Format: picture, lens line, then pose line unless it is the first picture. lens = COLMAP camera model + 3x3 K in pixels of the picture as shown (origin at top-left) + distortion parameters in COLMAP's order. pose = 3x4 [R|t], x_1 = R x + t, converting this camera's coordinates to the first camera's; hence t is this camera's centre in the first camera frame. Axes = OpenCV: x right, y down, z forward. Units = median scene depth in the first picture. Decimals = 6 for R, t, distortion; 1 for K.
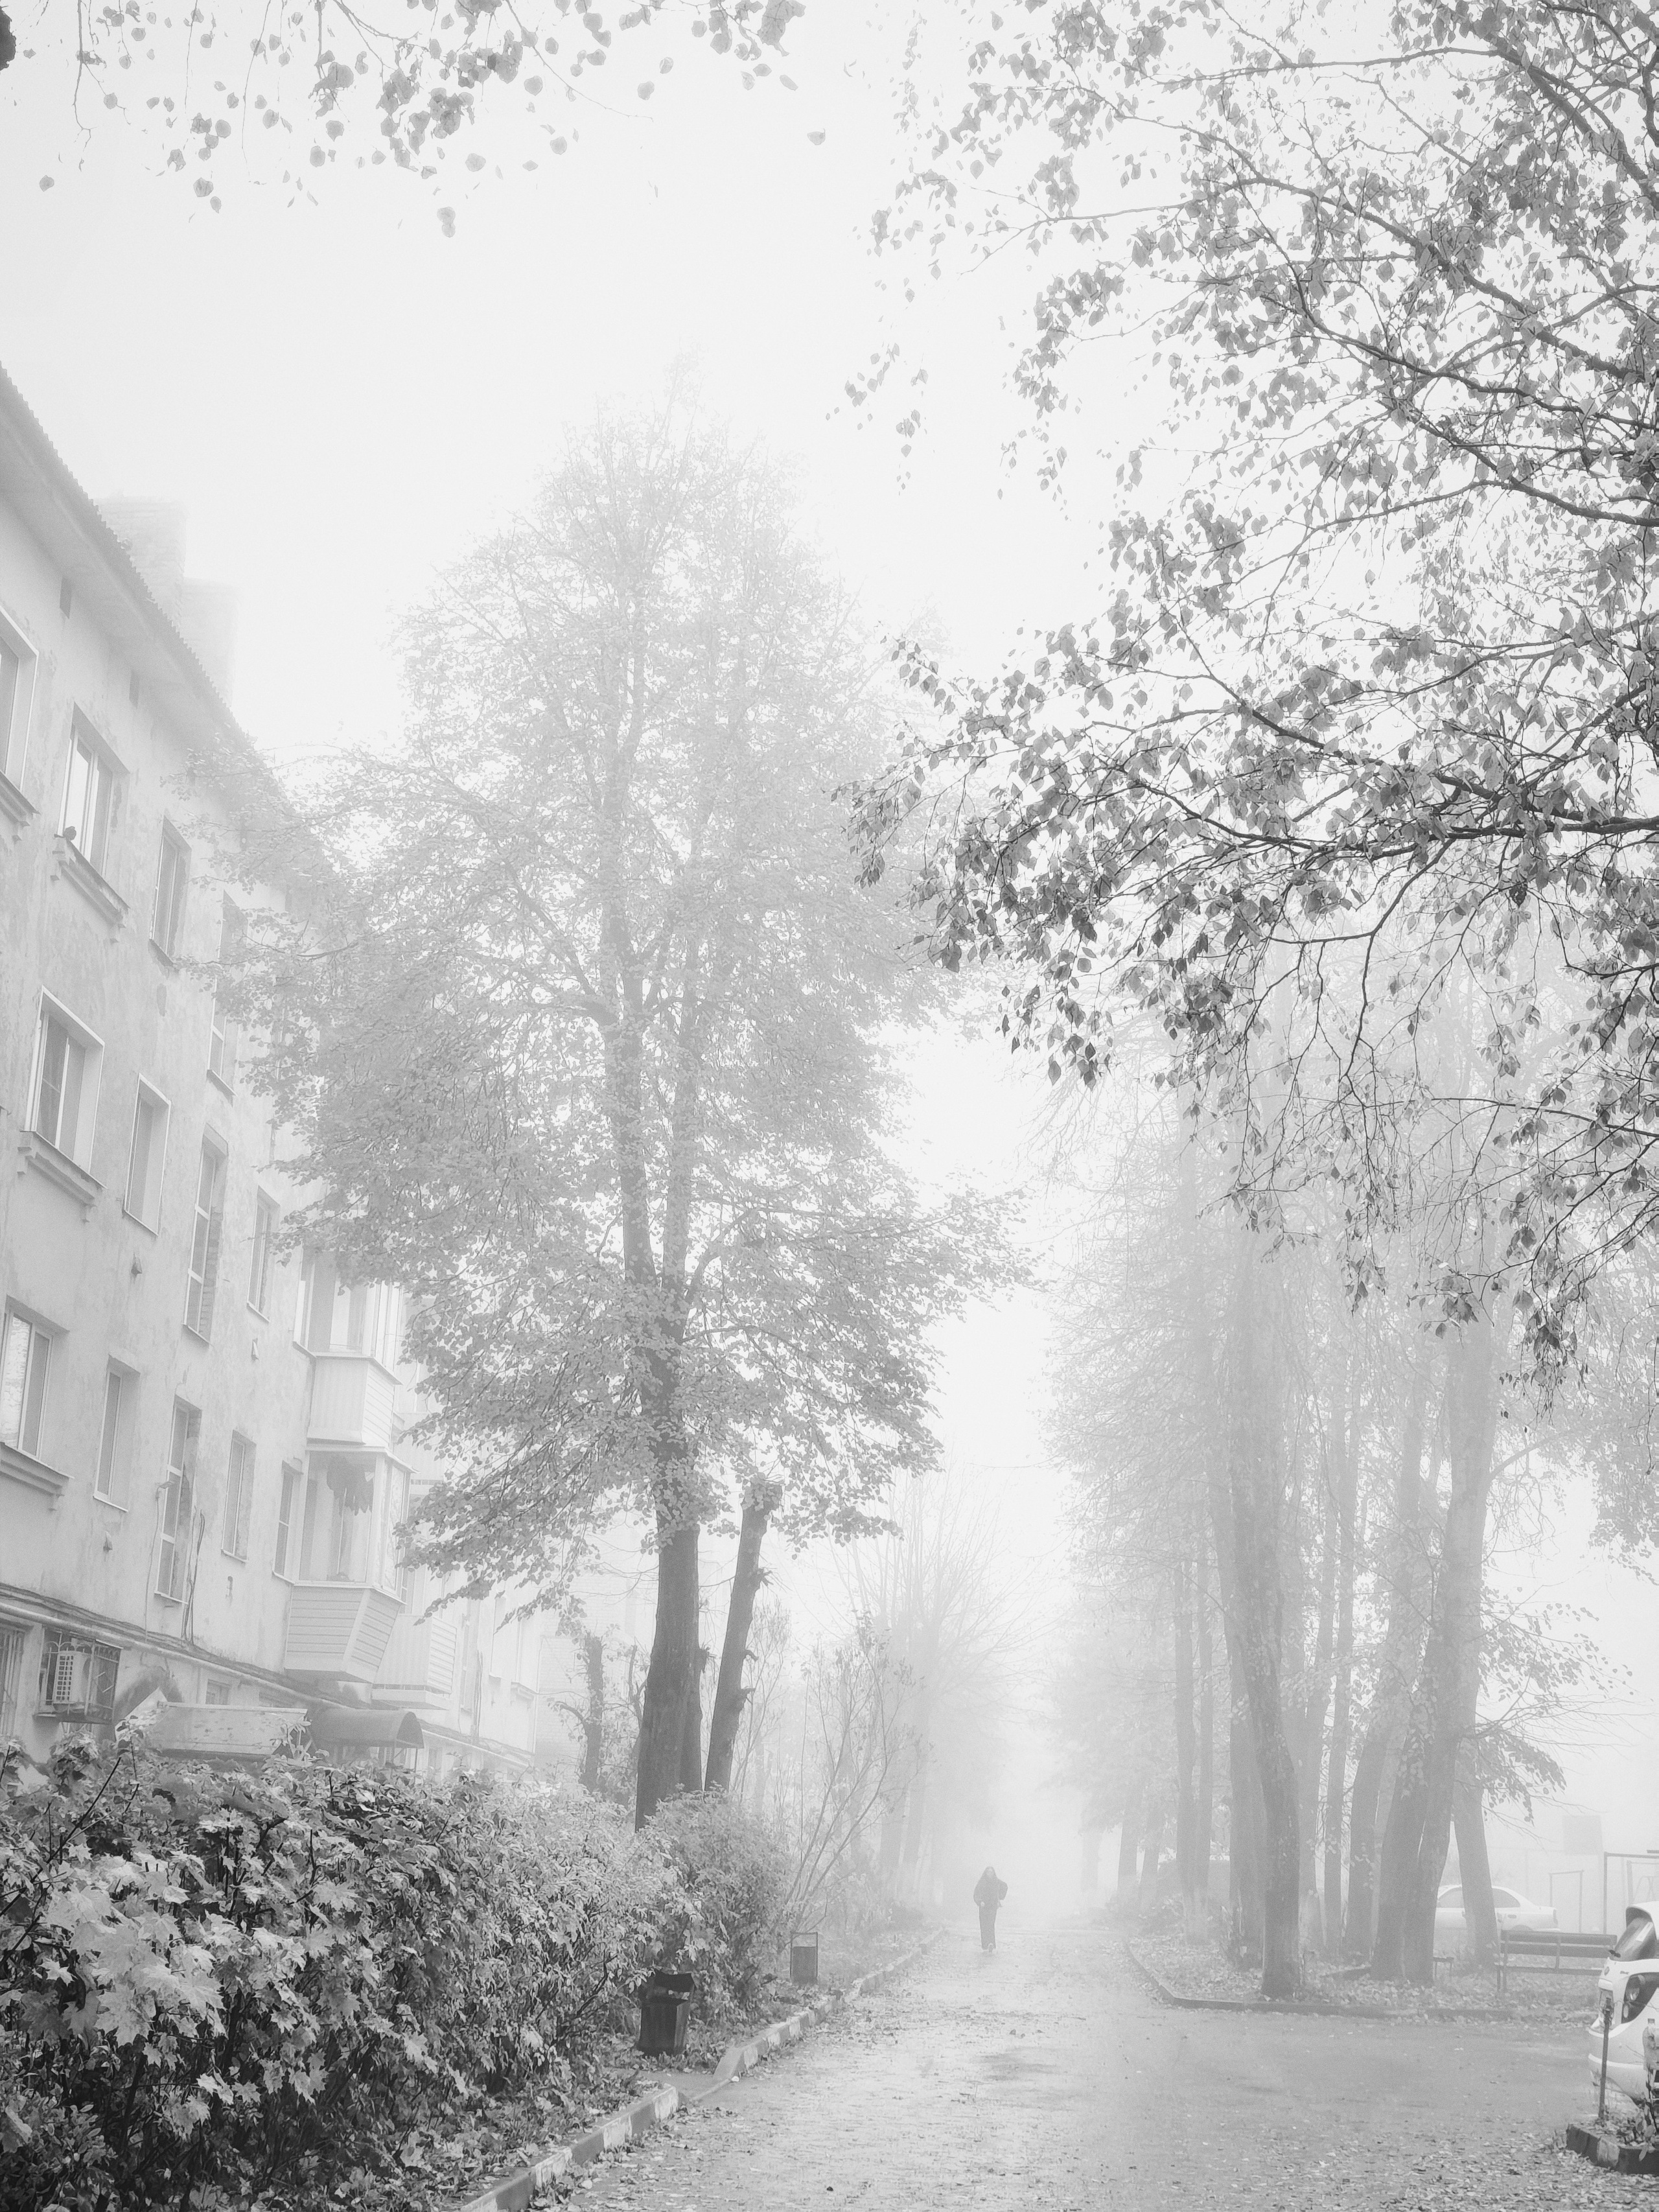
lens RADIAL K [[2987.1, 0, 829.5], [0, 2987.1, 1106.0], [0, 0, 1]] dist [0.136706, -0.419699]
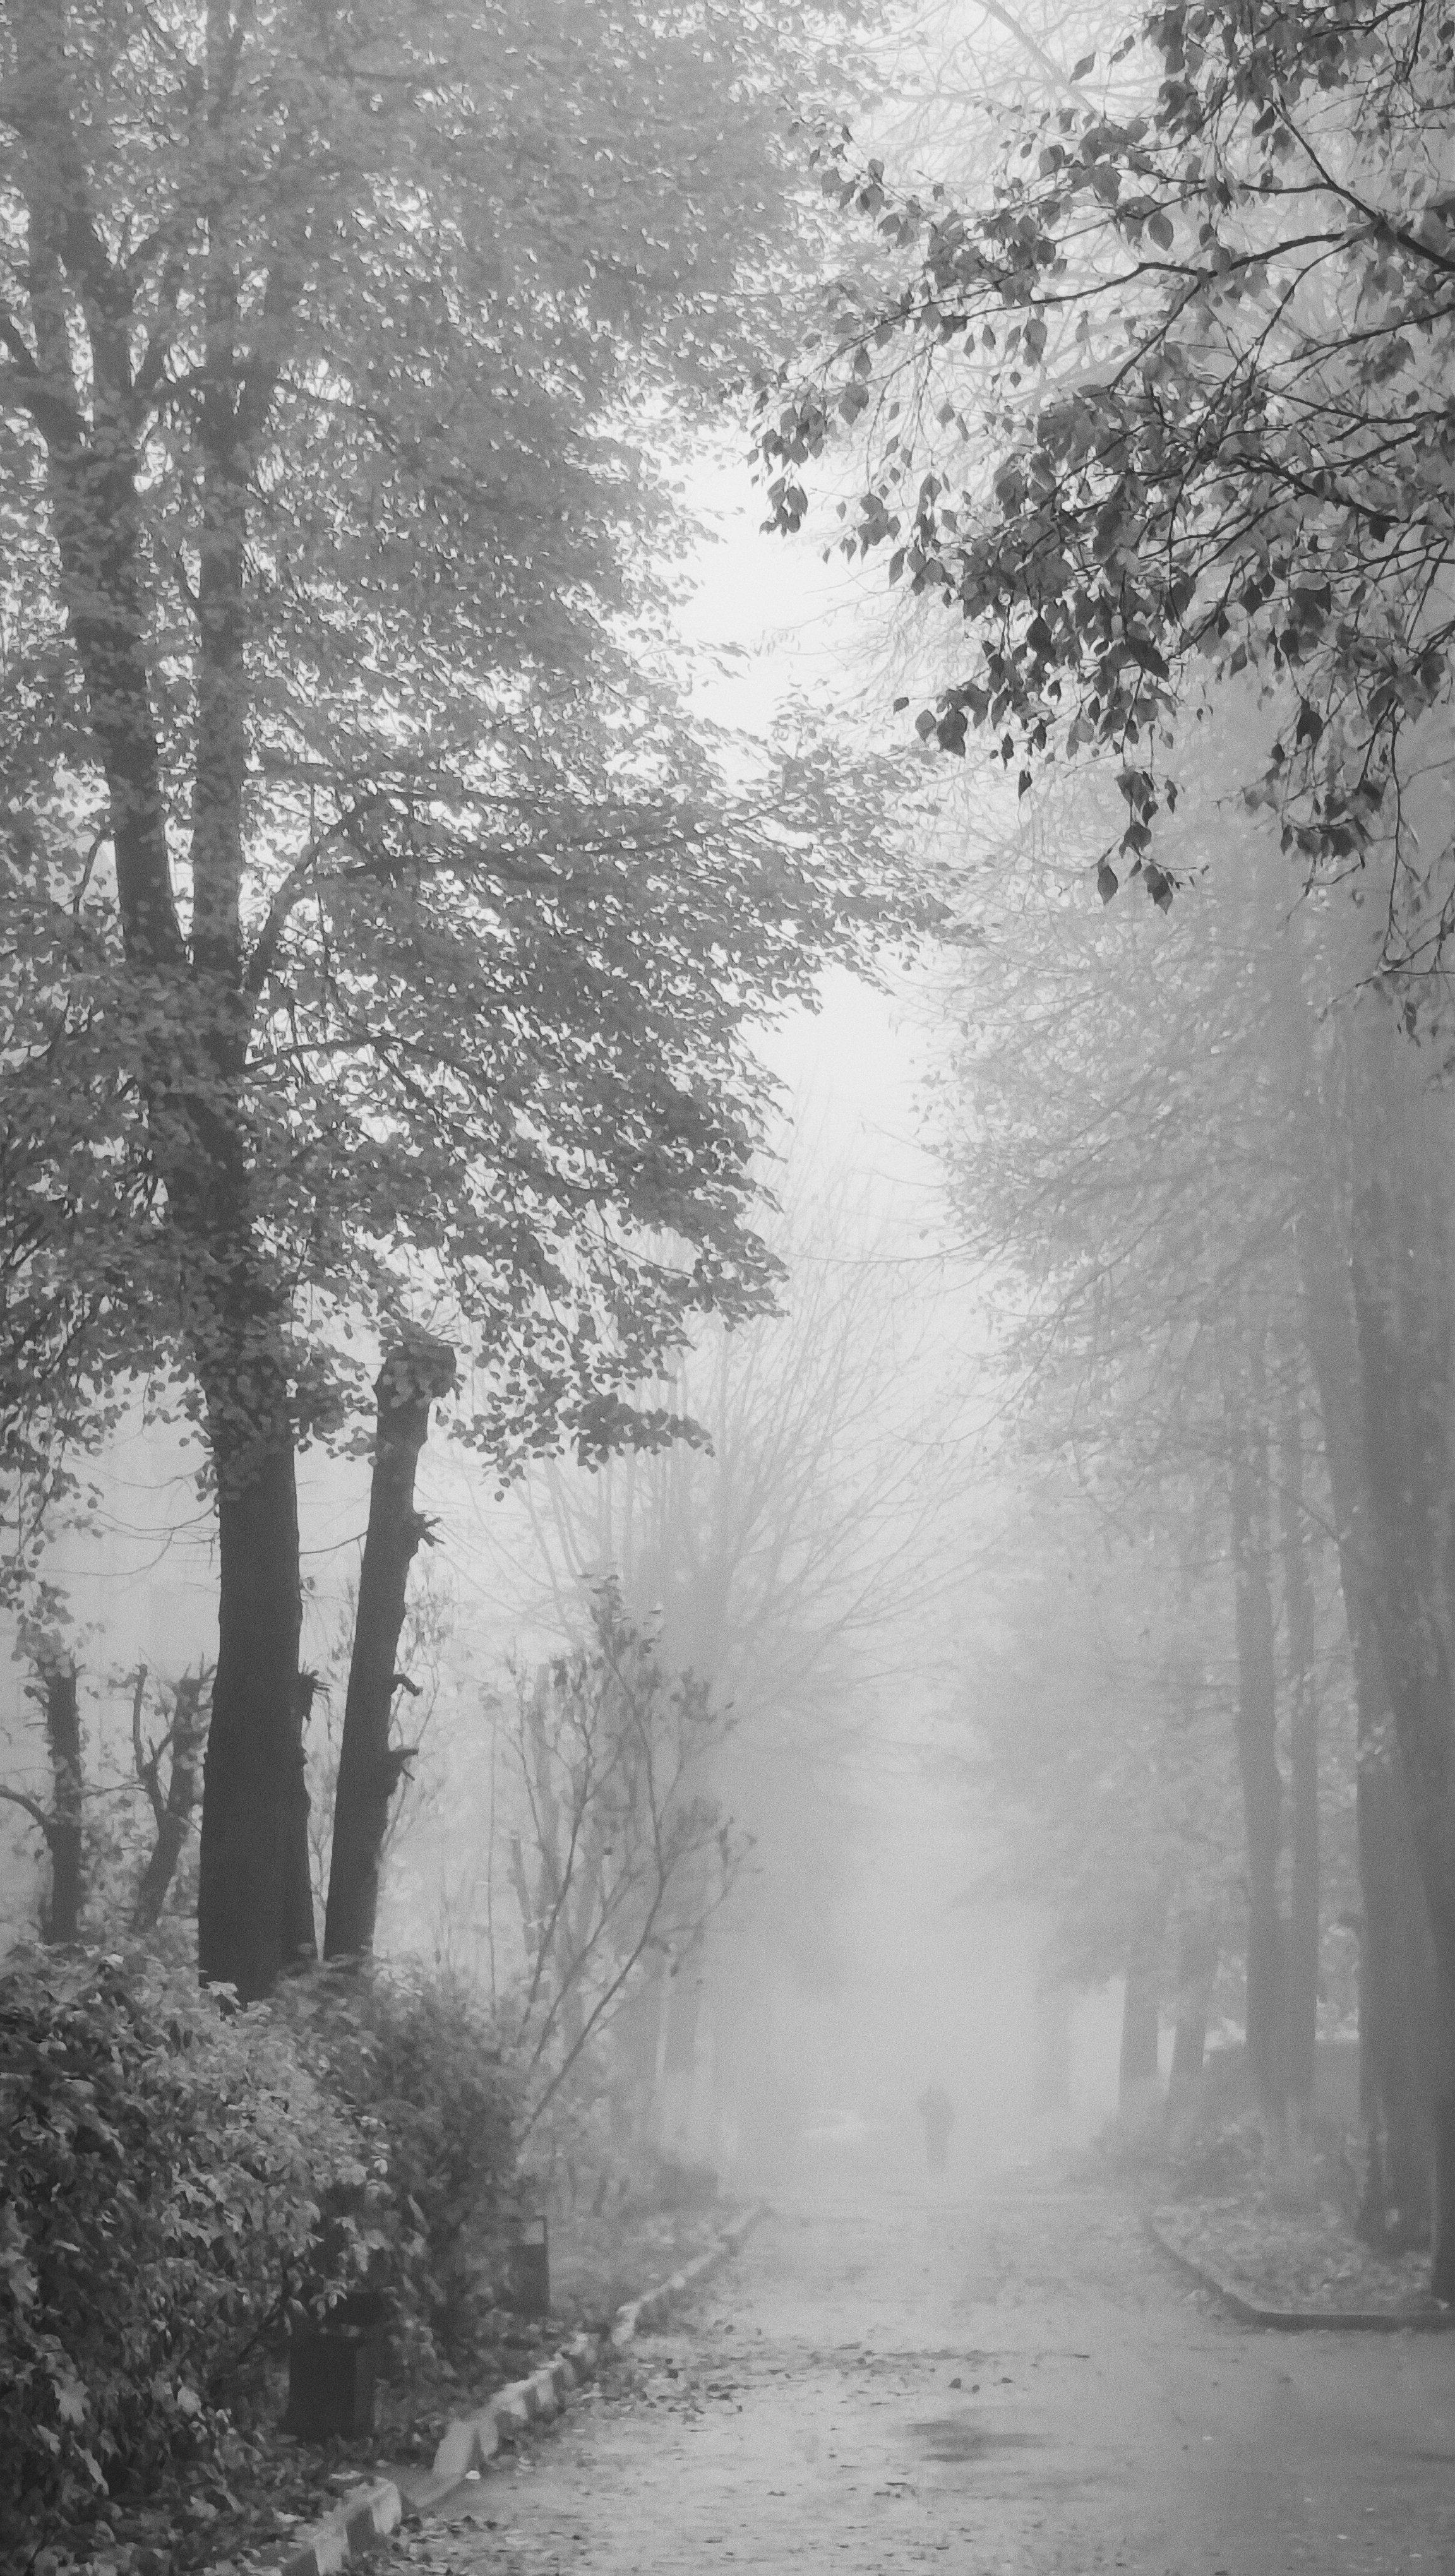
lens RADIAL K [[6751.2, 0, 727.5], [0, 6751.2, 1288.0], [0, 0, 1]] dist [0.111330, 0.775487]
pose [[0.998480, -0.036609, 0.041202, -0.017957], [0.030930, 0.990914, 0.130894, -0.030190], [-0.045620, -0.129421, 0.990540, -0.116545]]
